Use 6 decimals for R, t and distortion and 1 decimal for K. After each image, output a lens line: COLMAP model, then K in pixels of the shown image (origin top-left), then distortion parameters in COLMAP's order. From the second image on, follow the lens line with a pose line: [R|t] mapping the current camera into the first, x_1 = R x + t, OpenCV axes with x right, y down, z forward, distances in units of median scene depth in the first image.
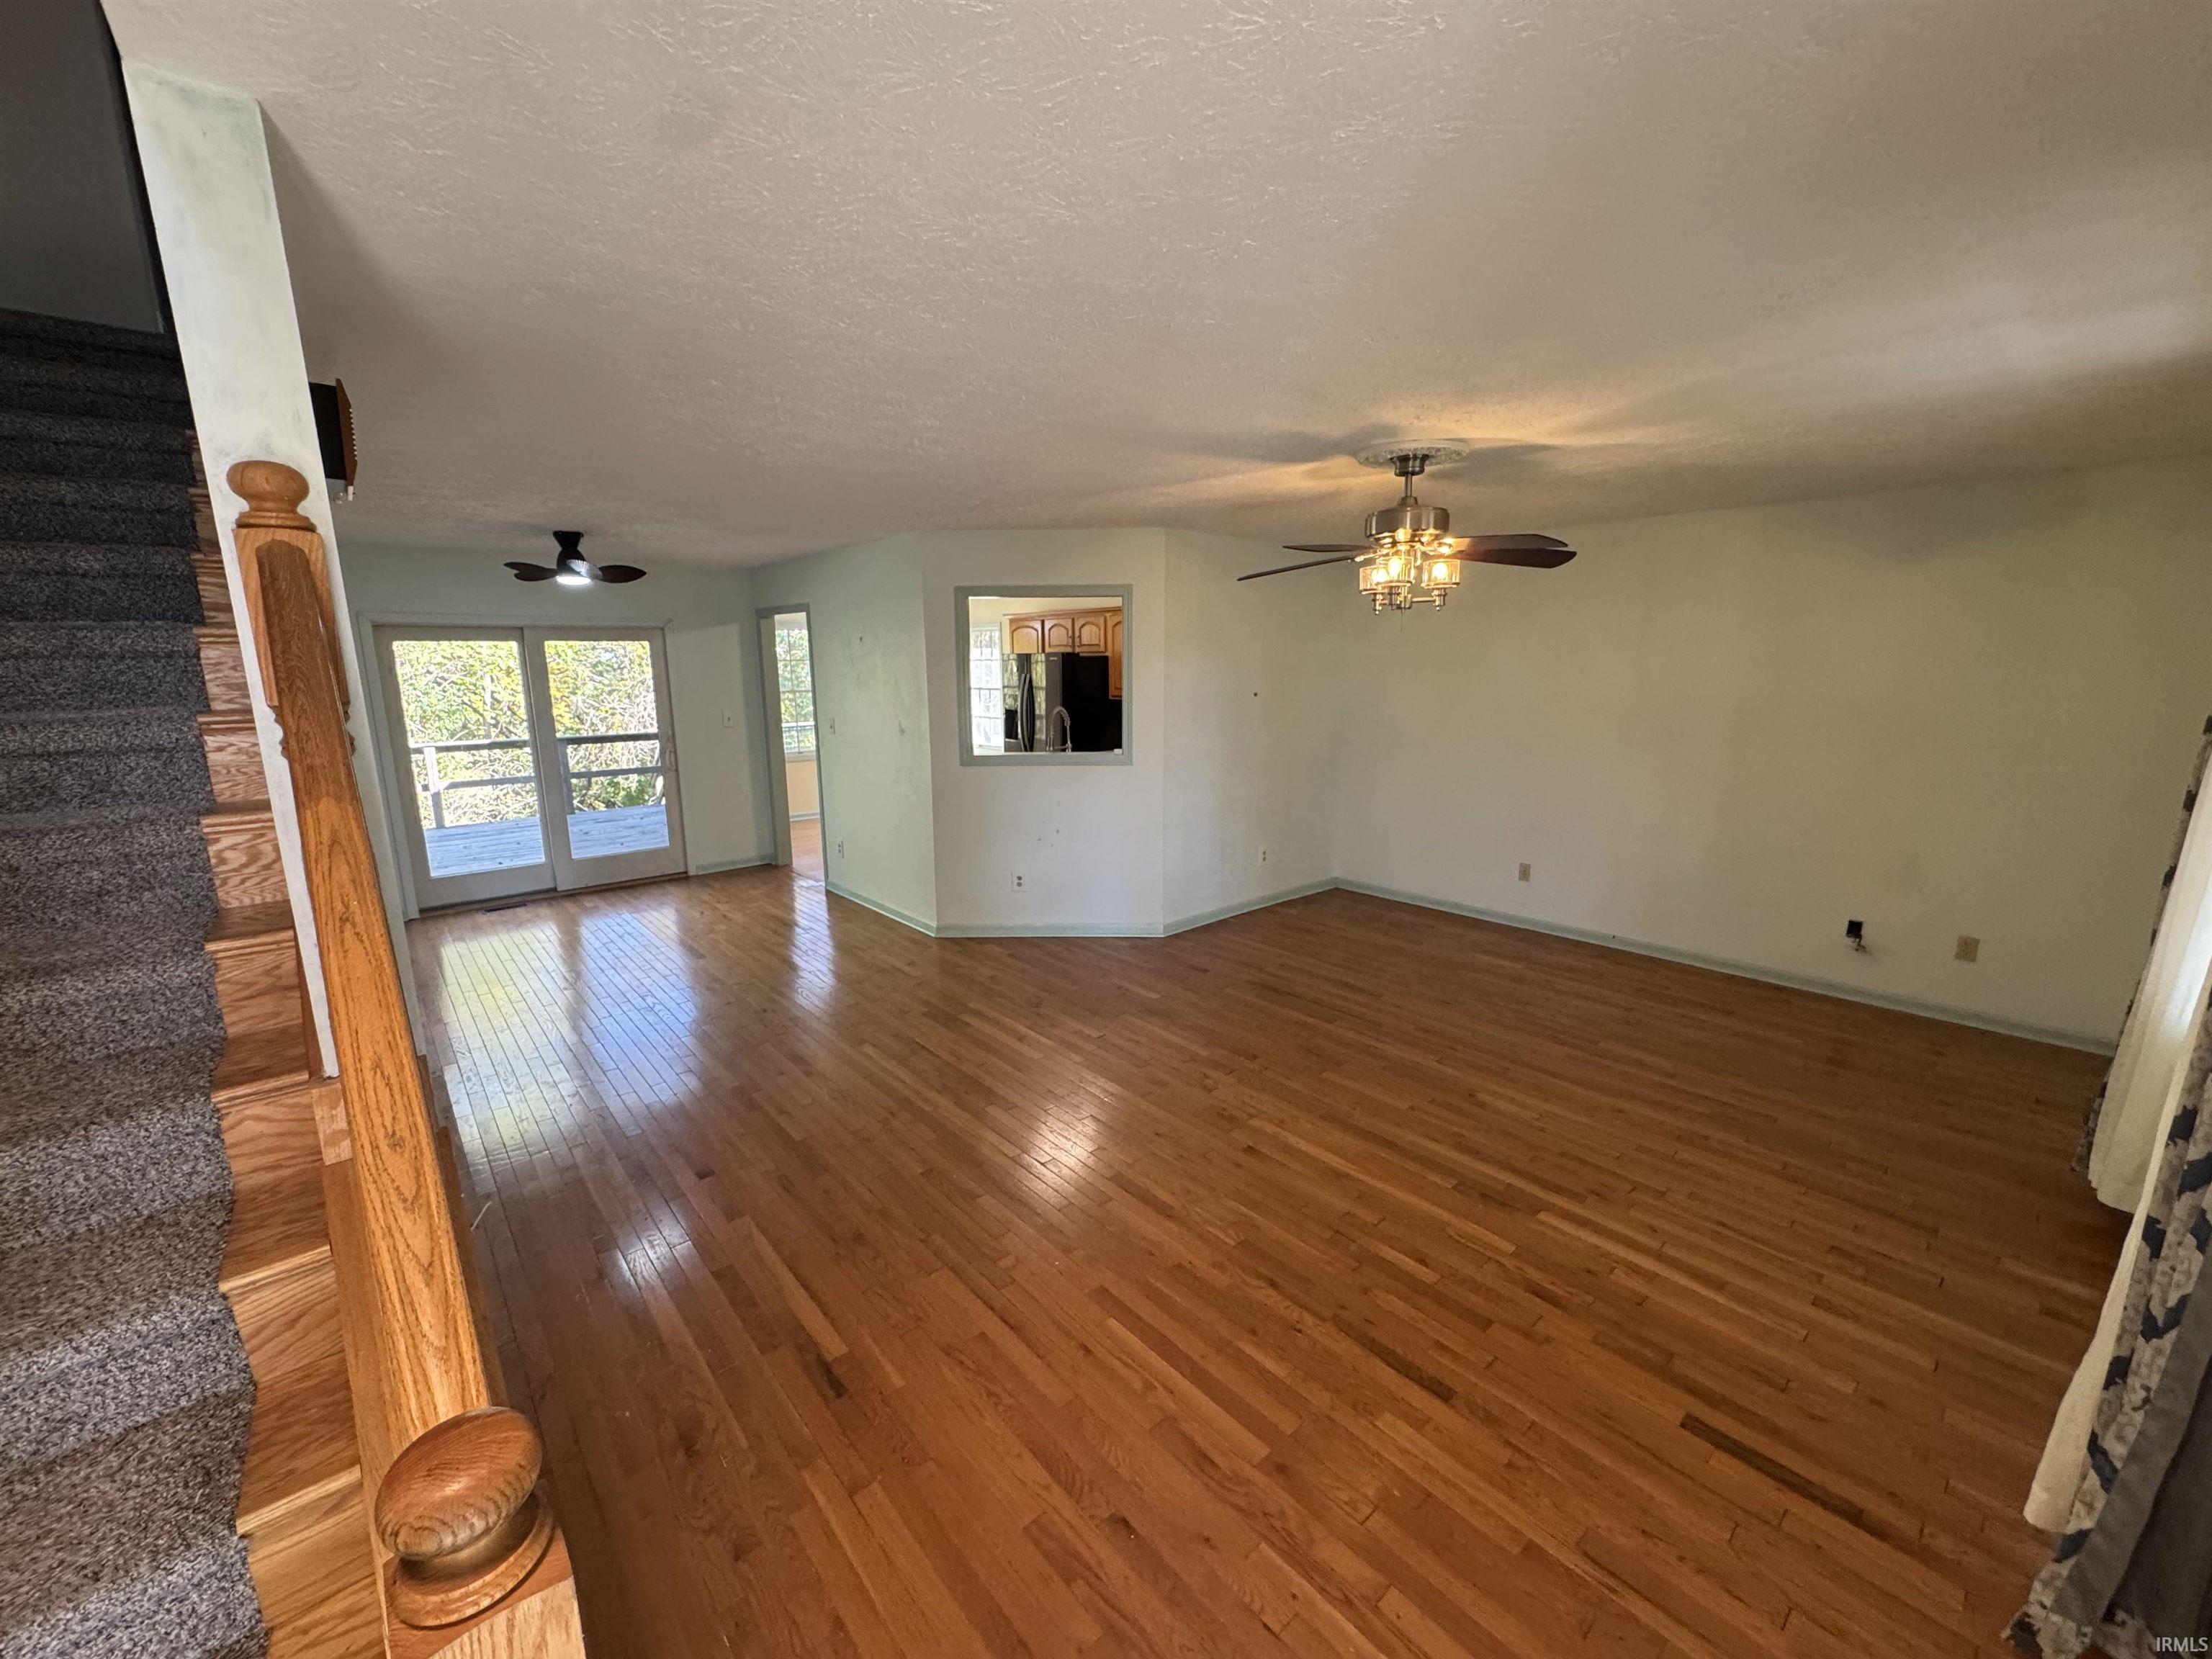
lens RADIAL K [[884.3, 0, 1106.0], [0, 884.3, 829.5], [0, 0, 1]] dist [0.000693, 0.000069]
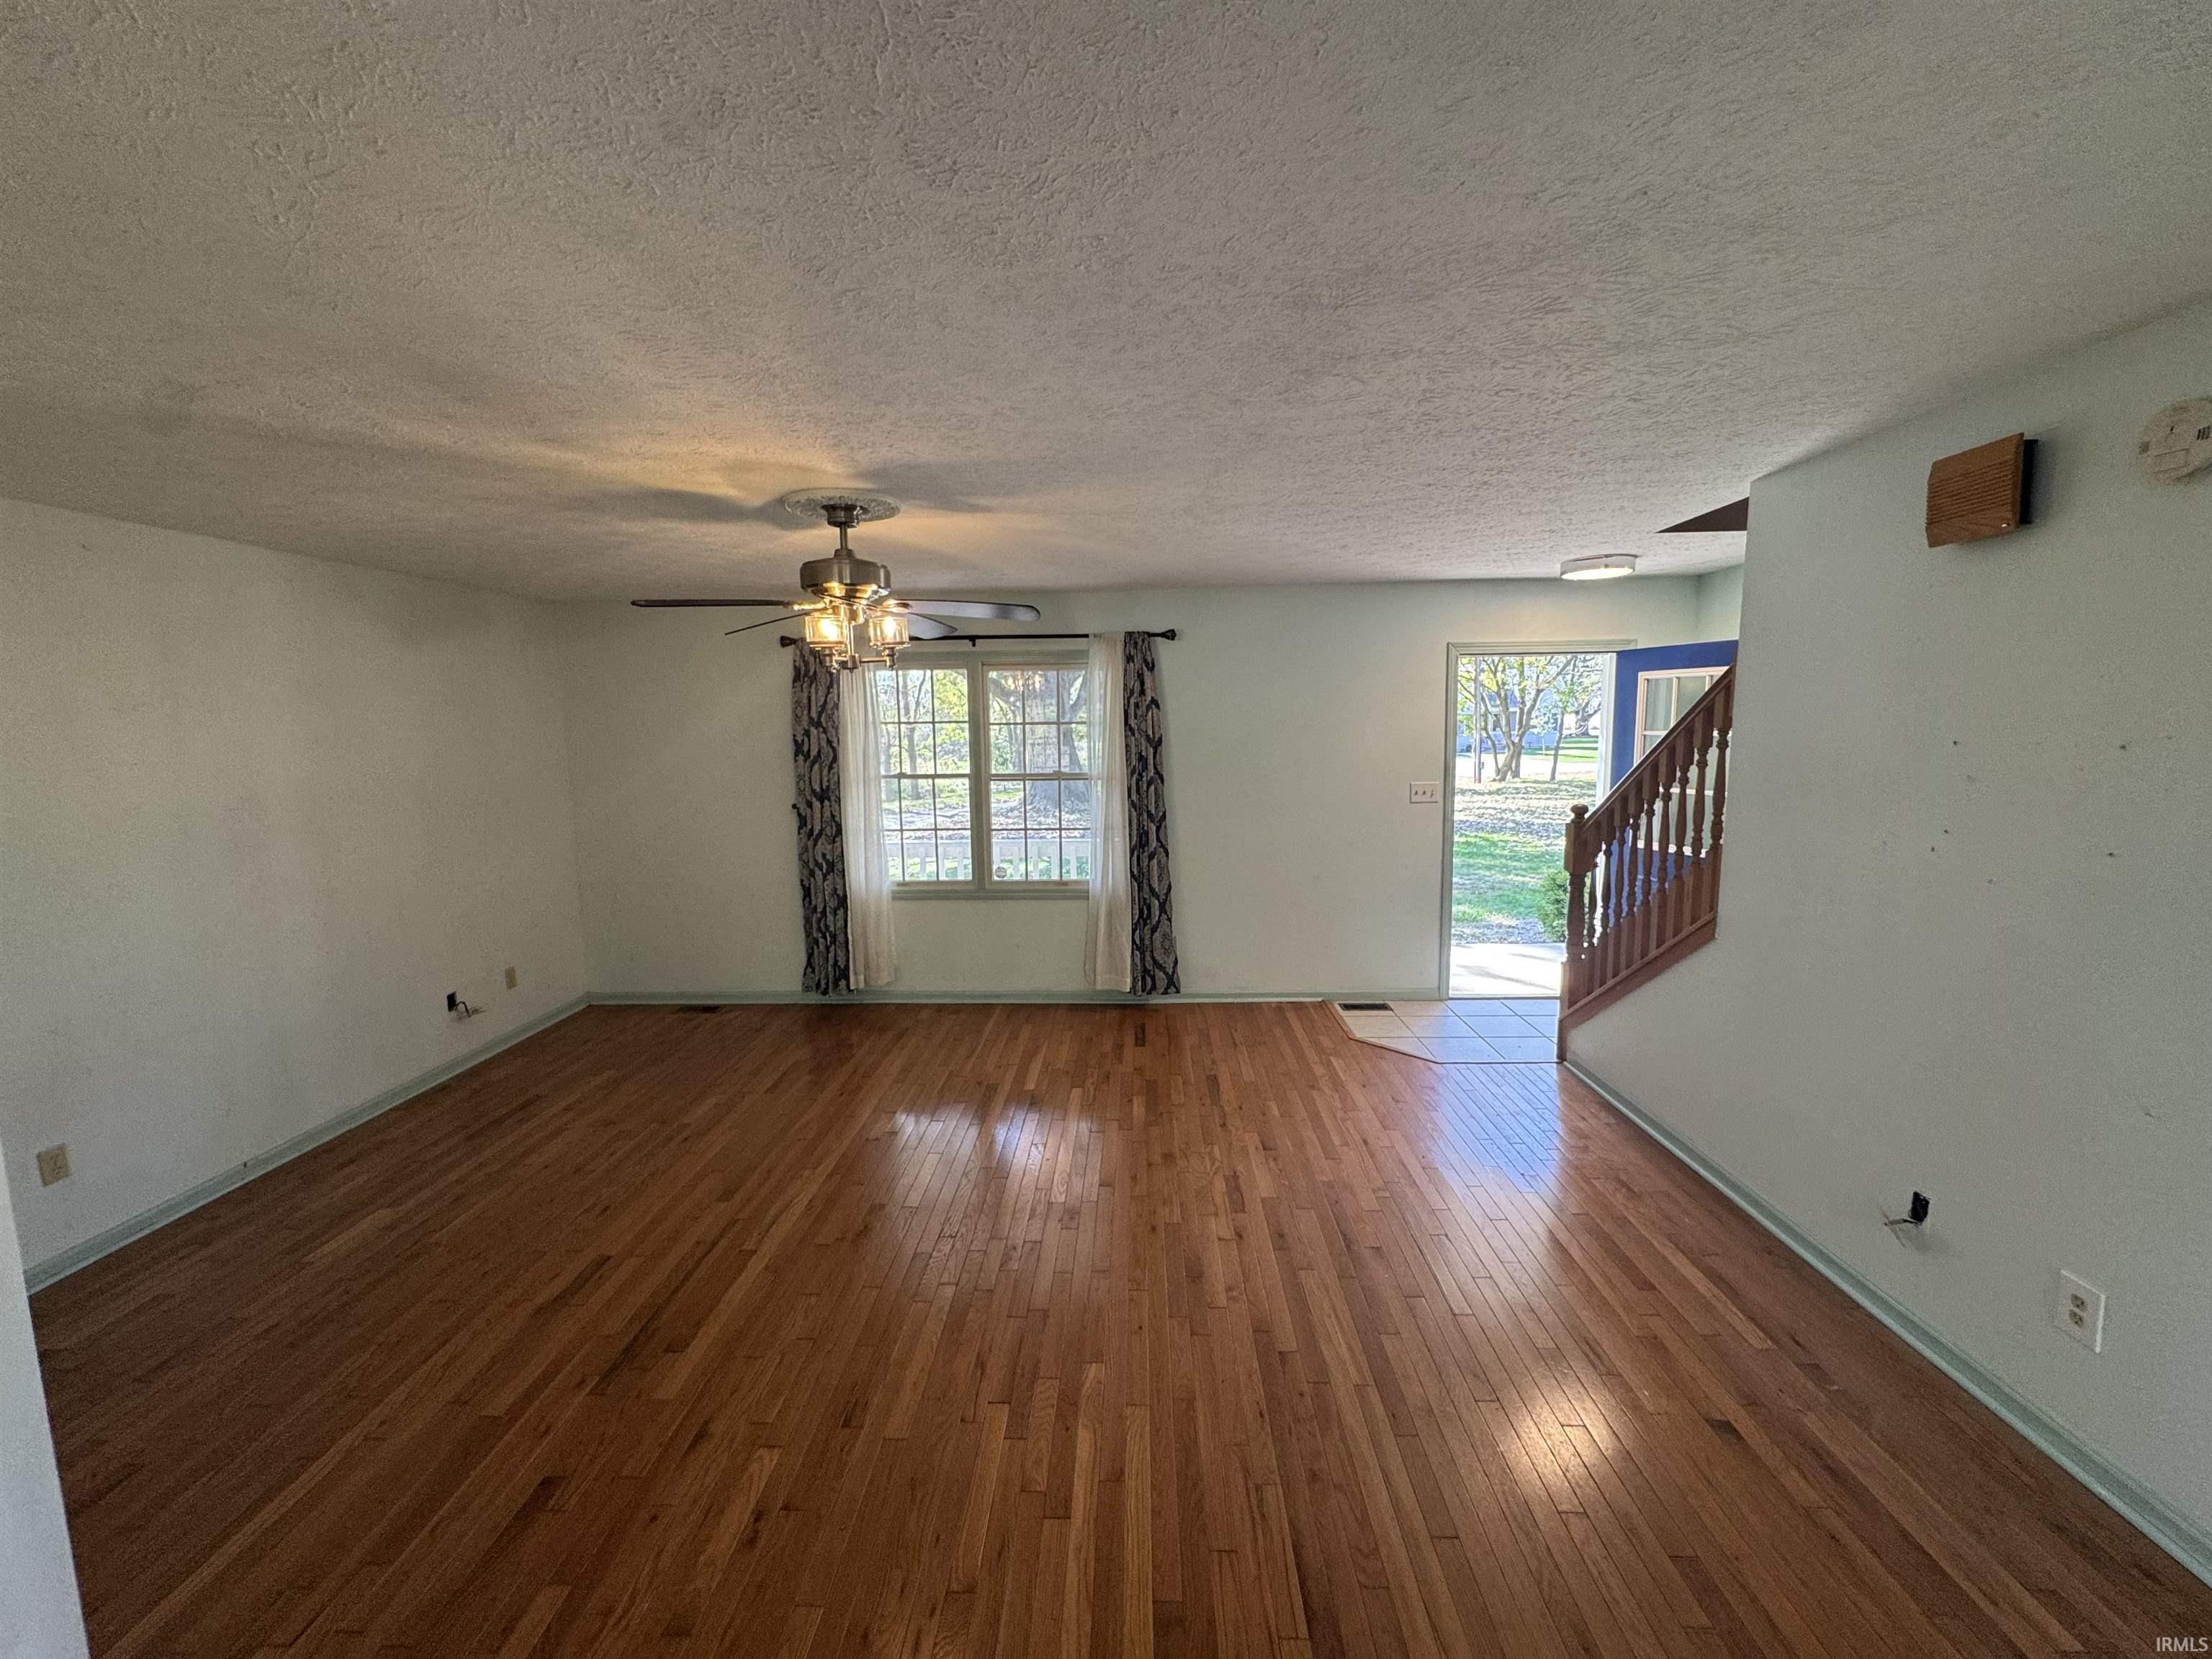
lens RADIAL K [[884.3, 0, 1106.0], [0, 884.3, 829.5], [0, 0, 1]] dist [0.000693, 0.000069]
pose [[-0.729790, -0.061780, 0.680874, -0.260803], [0.153578, 0.955642, 0.251322, -0.149502], [-0.666199, 0.287979, -0.687930, 0.796399]]
